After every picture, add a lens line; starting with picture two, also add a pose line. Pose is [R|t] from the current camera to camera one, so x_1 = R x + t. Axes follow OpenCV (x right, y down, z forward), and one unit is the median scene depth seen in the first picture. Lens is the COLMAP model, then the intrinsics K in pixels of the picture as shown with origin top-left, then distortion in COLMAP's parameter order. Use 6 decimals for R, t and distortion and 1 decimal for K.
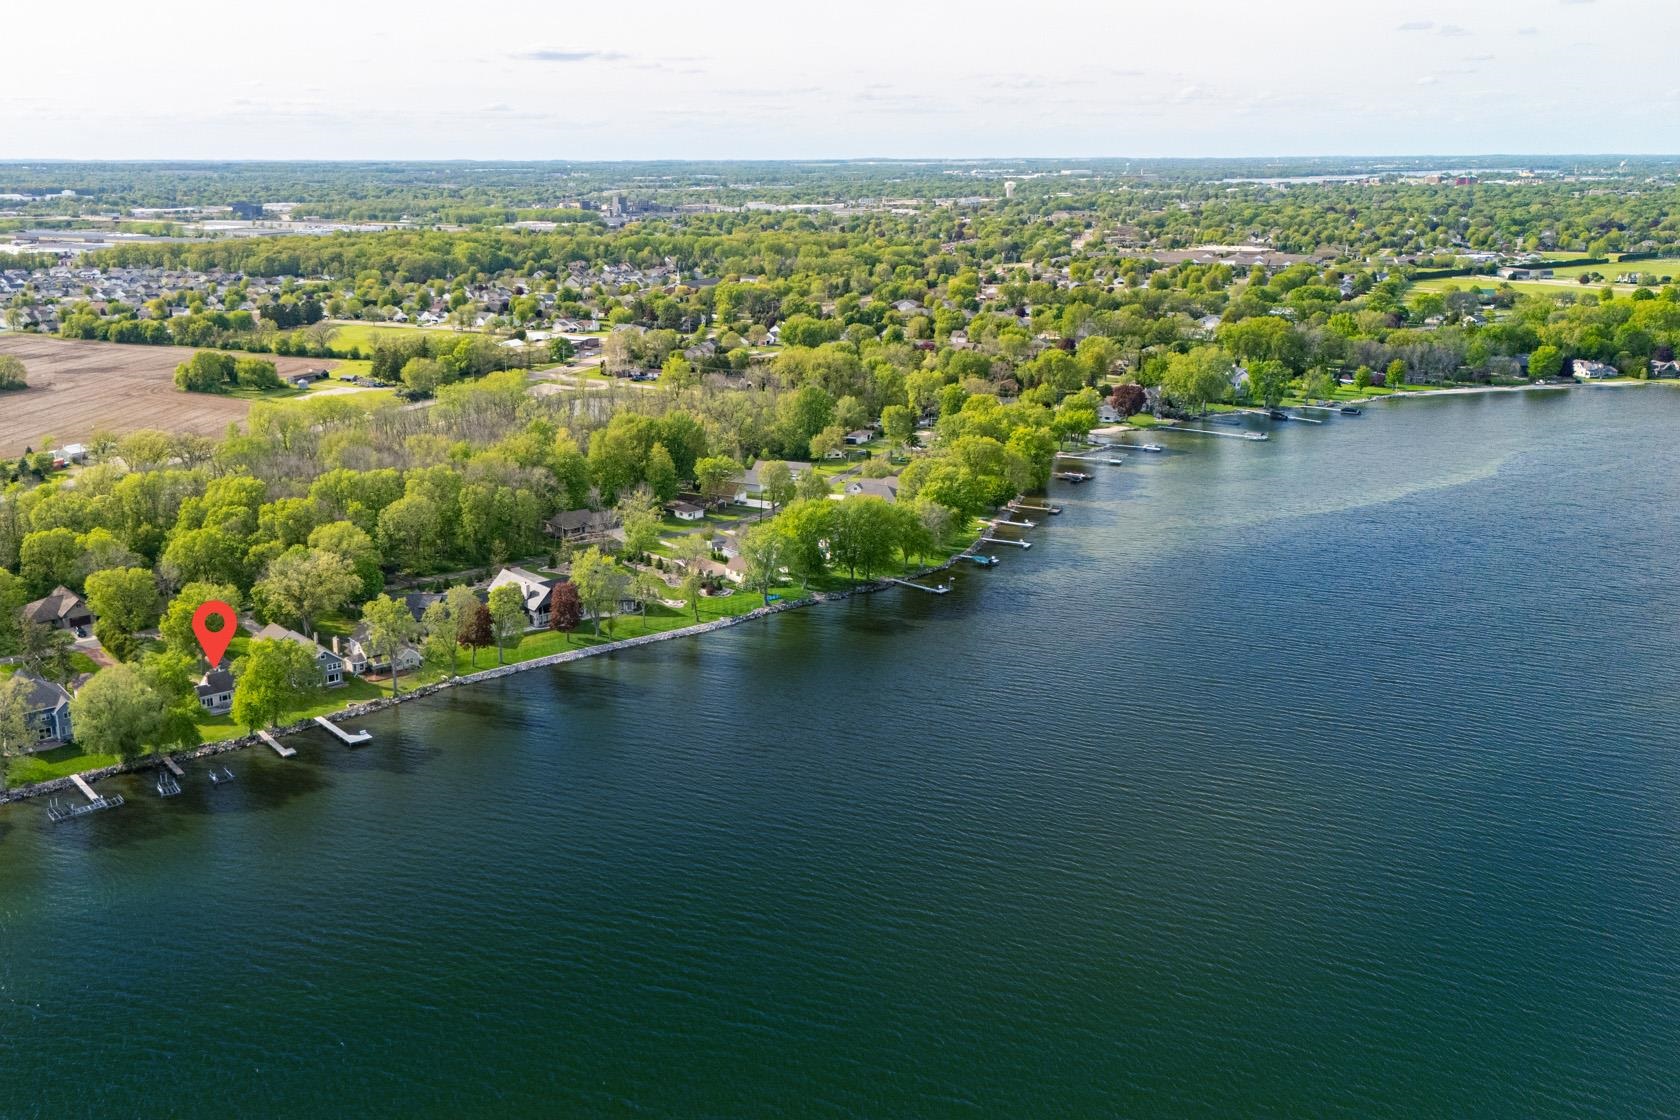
lens RADIAL K [[1710.7, 0, 840.0], [0, 1710.7, 560.0], [0, 0, 1]] dist [0.070294, -0.178959]
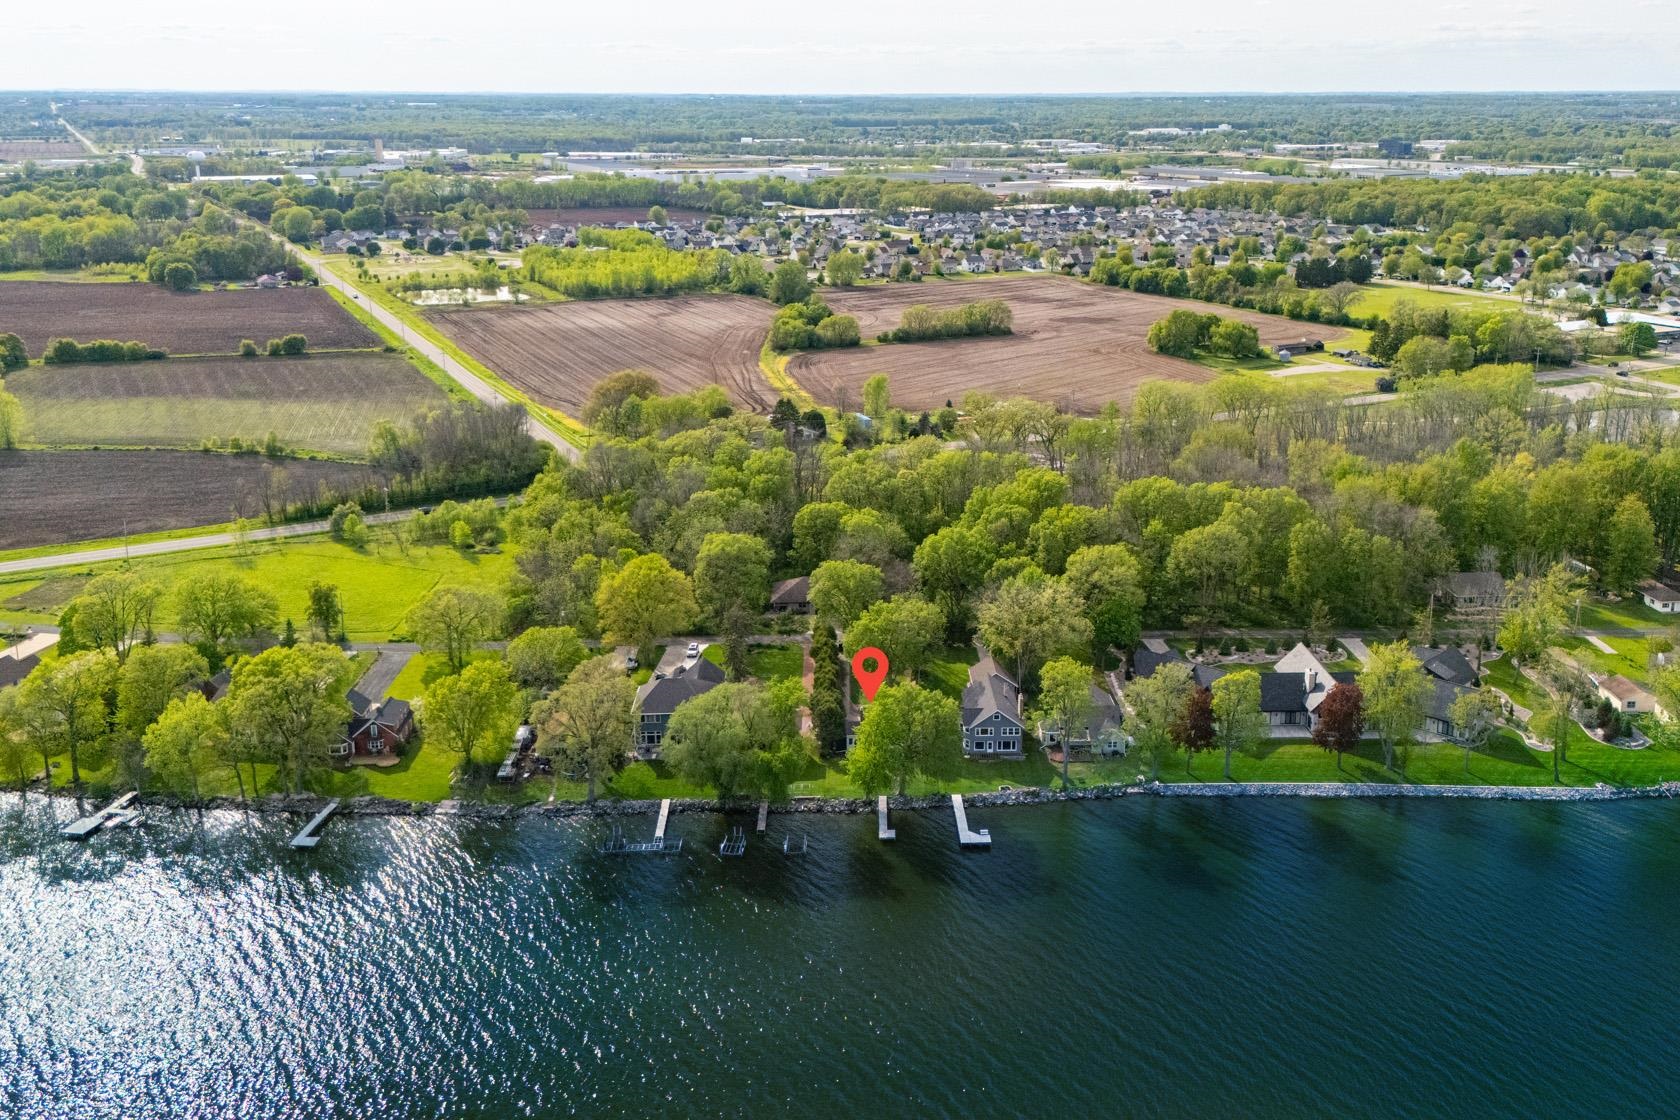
lens RADIAL K [[1710.7, 0, 840.0], [0, 1710.7, 560.0], [0, 0, 1]] dist [0.070294, -0.178959]
pose [[0.741806, 0.170545, -0.648566, 0.087449], [-0.147956, 0.984912, 0.089762, -0.045496], [0.654089, 0.029374, 0.755847, 0.215079]]
